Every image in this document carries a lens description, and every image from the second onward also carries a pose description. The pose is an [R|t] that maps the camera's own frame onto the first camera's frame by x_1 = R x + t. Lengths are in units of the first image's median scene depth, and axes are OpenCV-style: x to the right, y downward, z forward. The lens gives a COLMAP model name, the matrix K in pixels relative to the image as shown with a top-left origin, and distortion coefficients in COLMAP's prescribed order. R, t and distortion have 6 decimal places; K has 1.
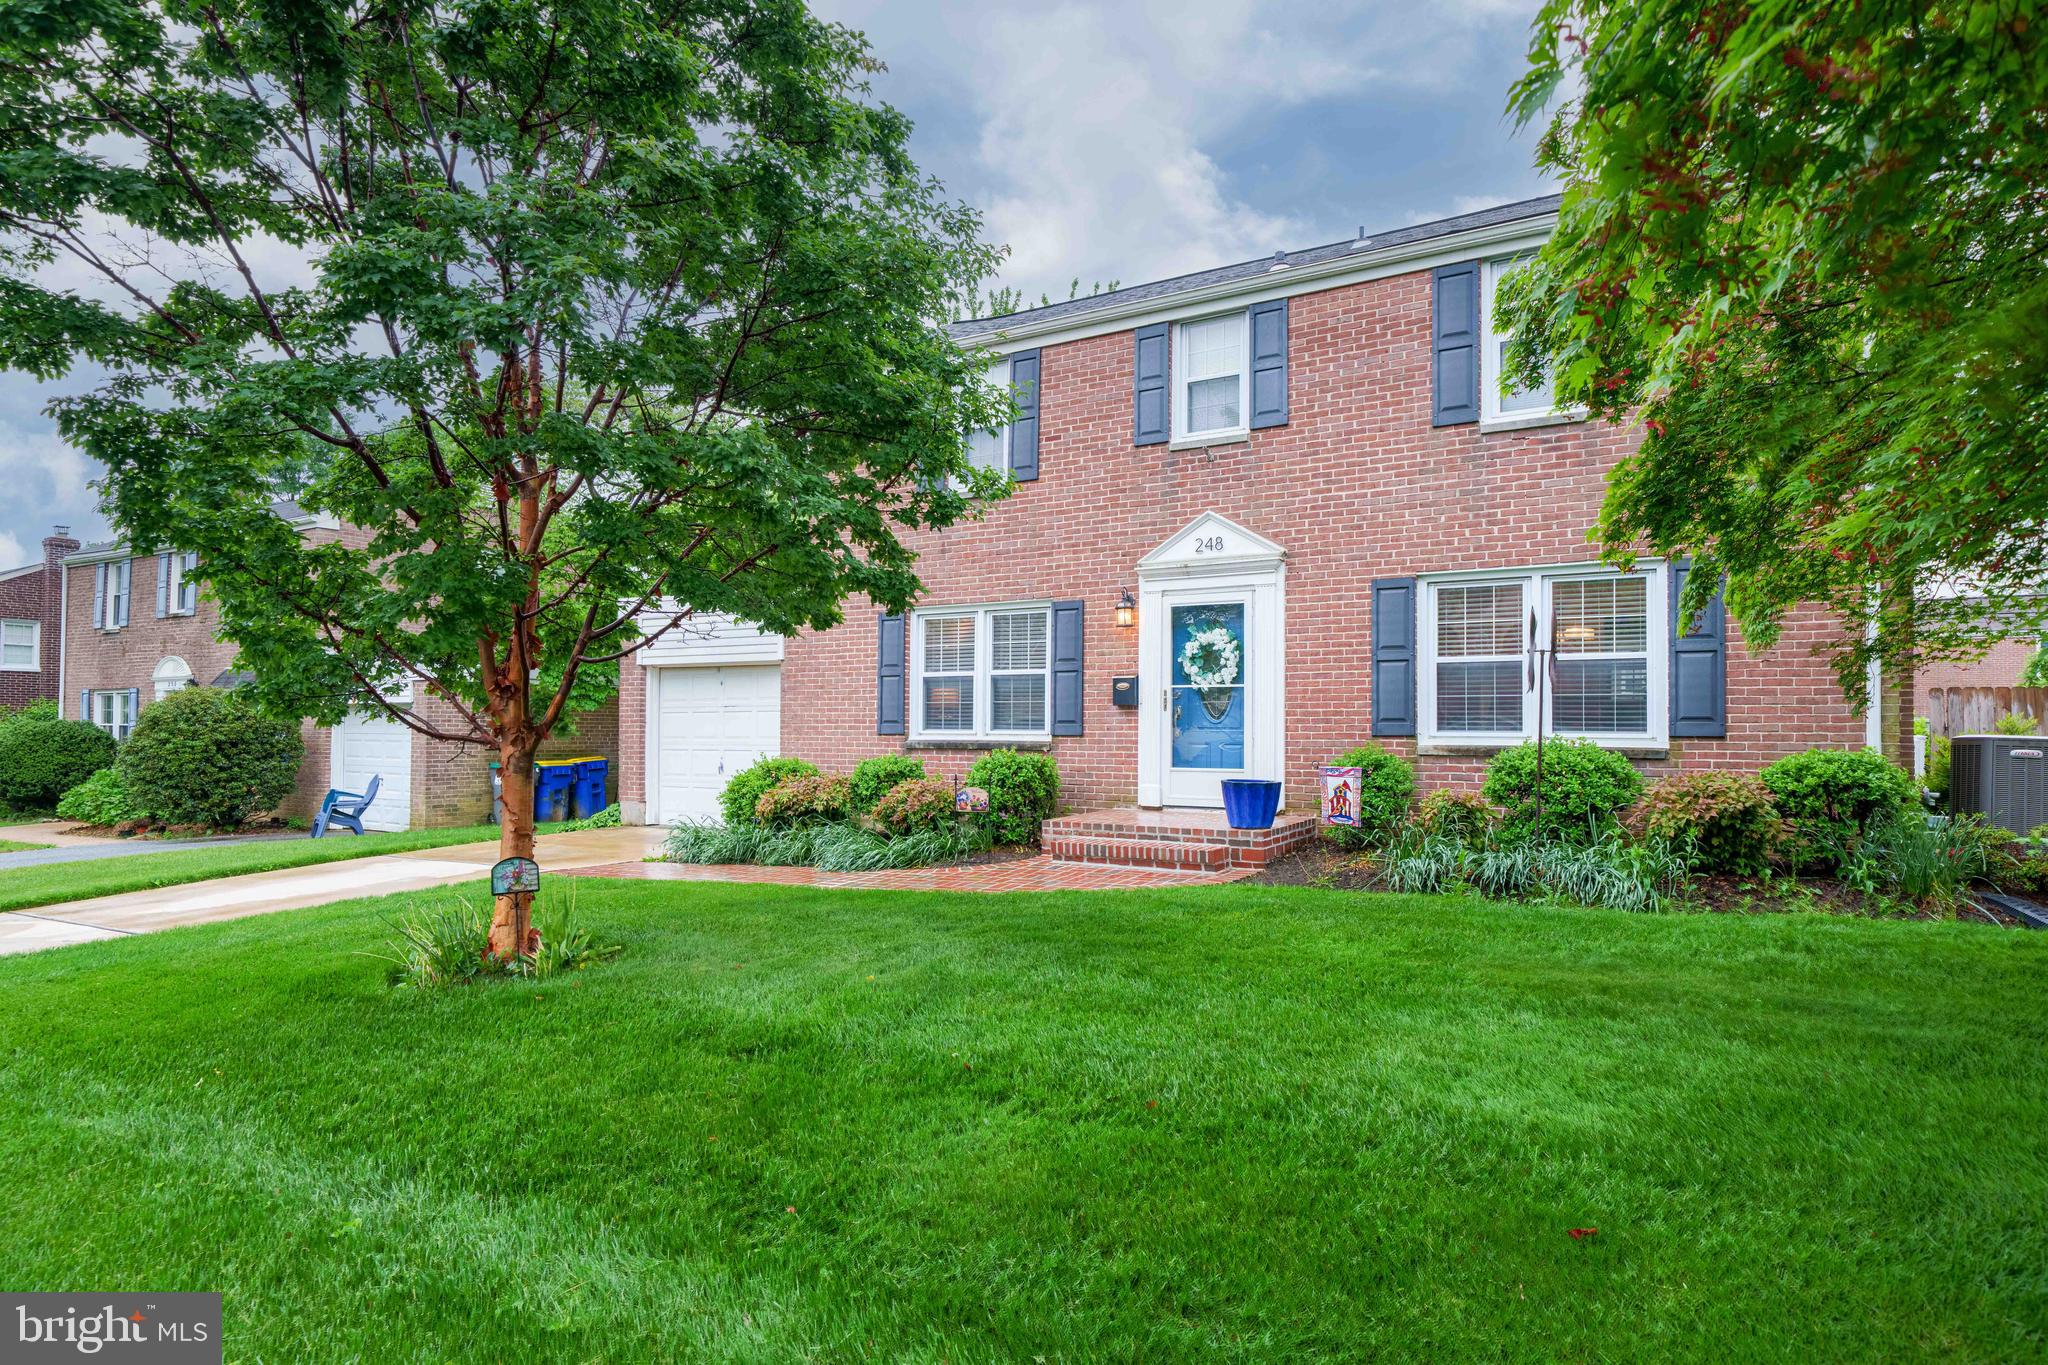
lens RADIAL K [[1141.6, 0, 1024.0], [0, 1141.6, 715.8], [0, 0, 1]] dist [0.000801, 0.000049]
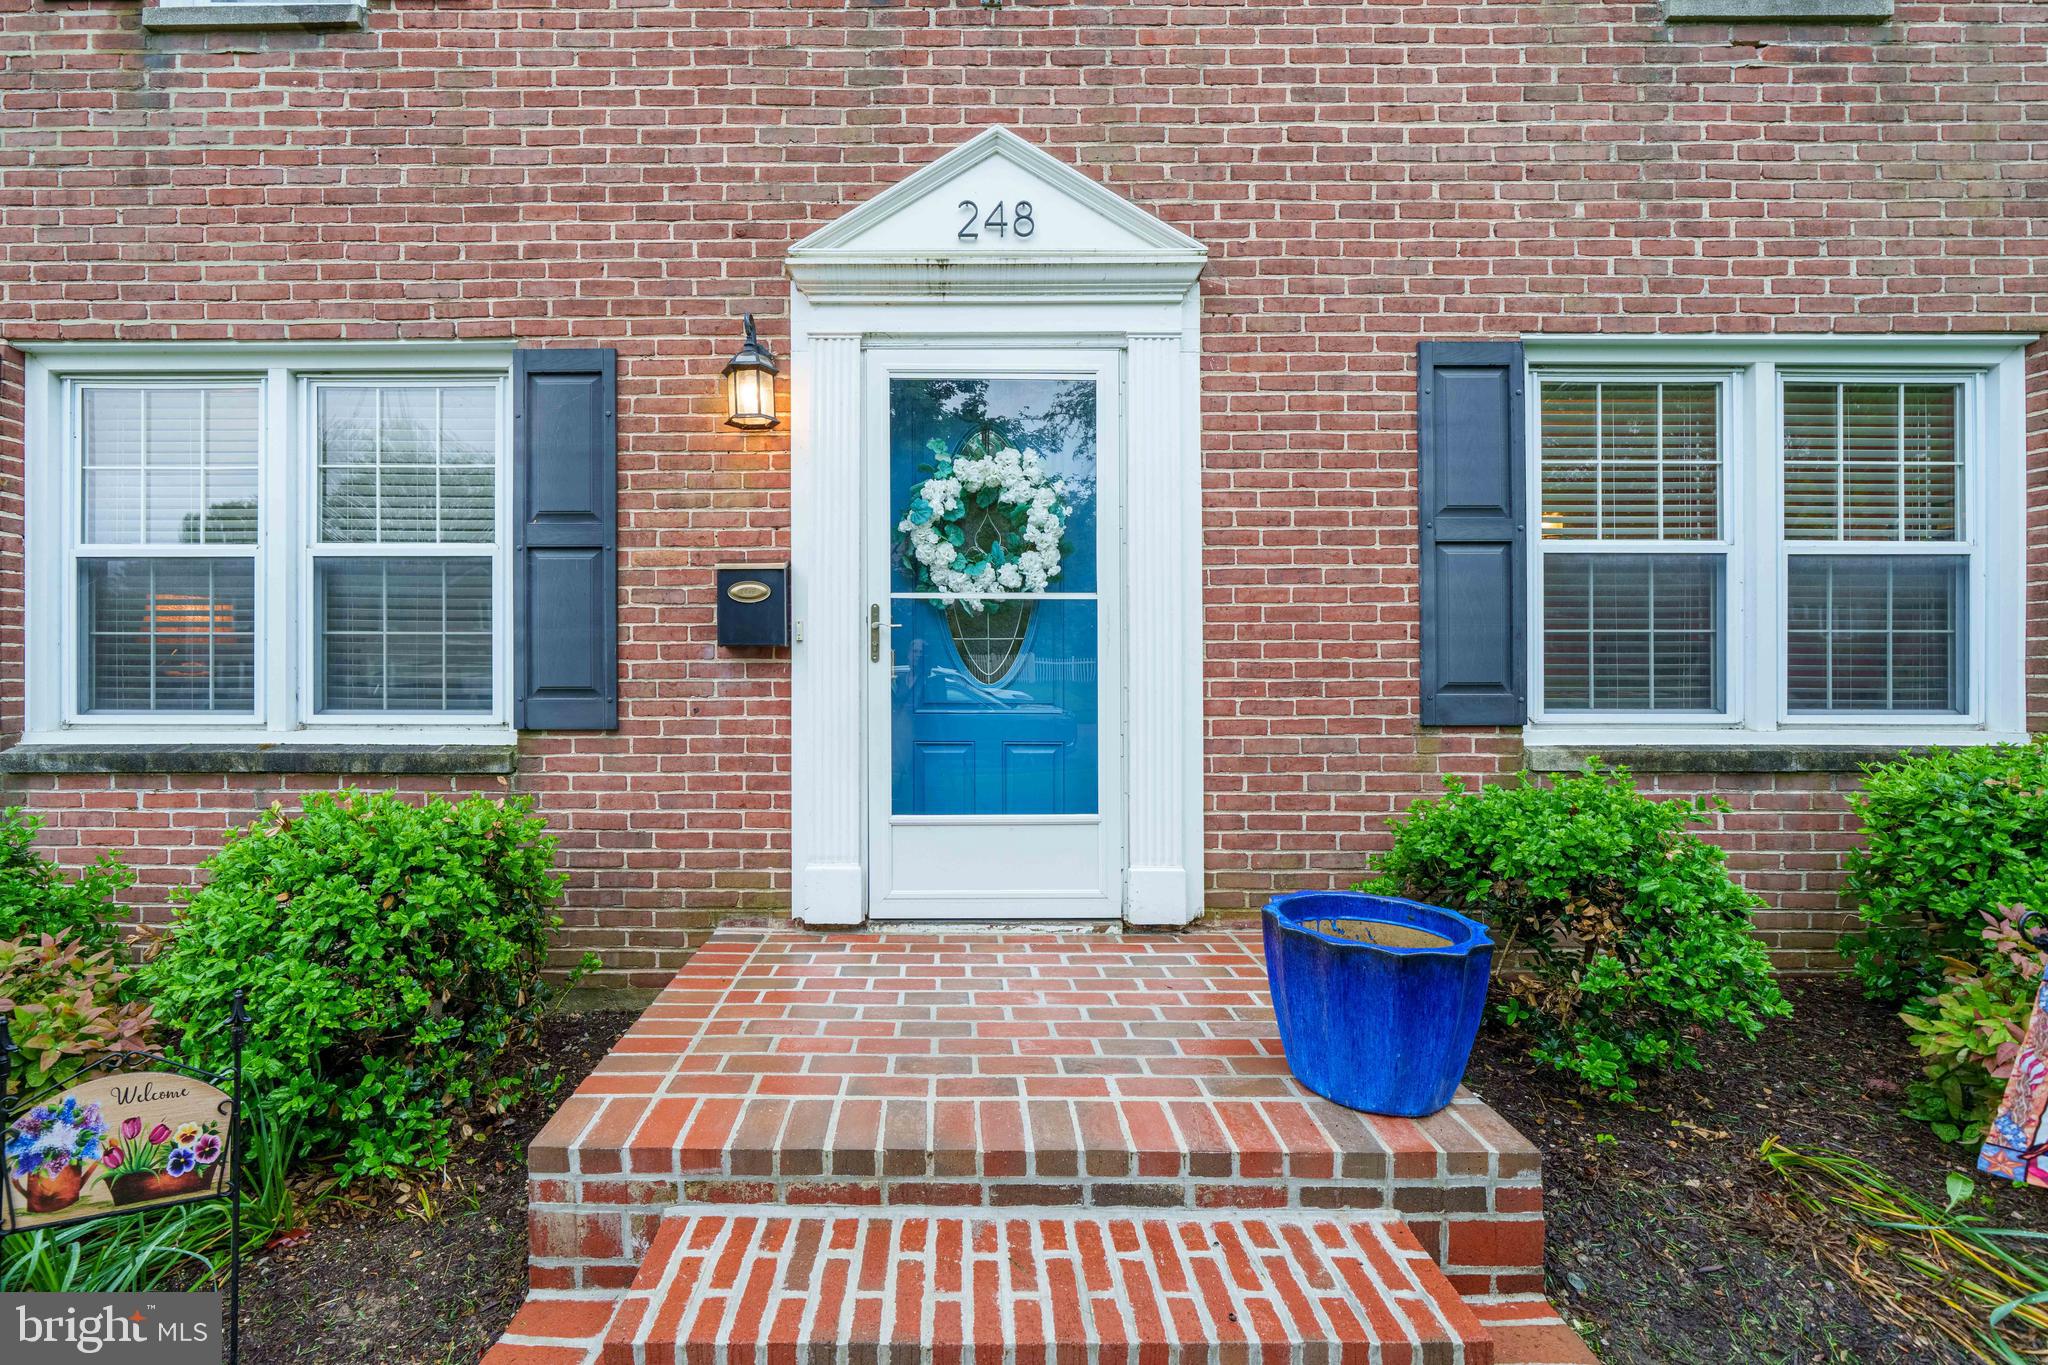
lens RADIAL K [[890.6, 0, 956.7], [0, 890.6, 673.3], [0, 0, 1]] dist [-0.004273, -0.000201]
pose [[0.854706, -0.009075, 0.519032, -0.002468], [-0.002691, 0.999756, 0.021911, -0.007031], [-0.519105, -0.020124, 0.854474, 0.755565]]
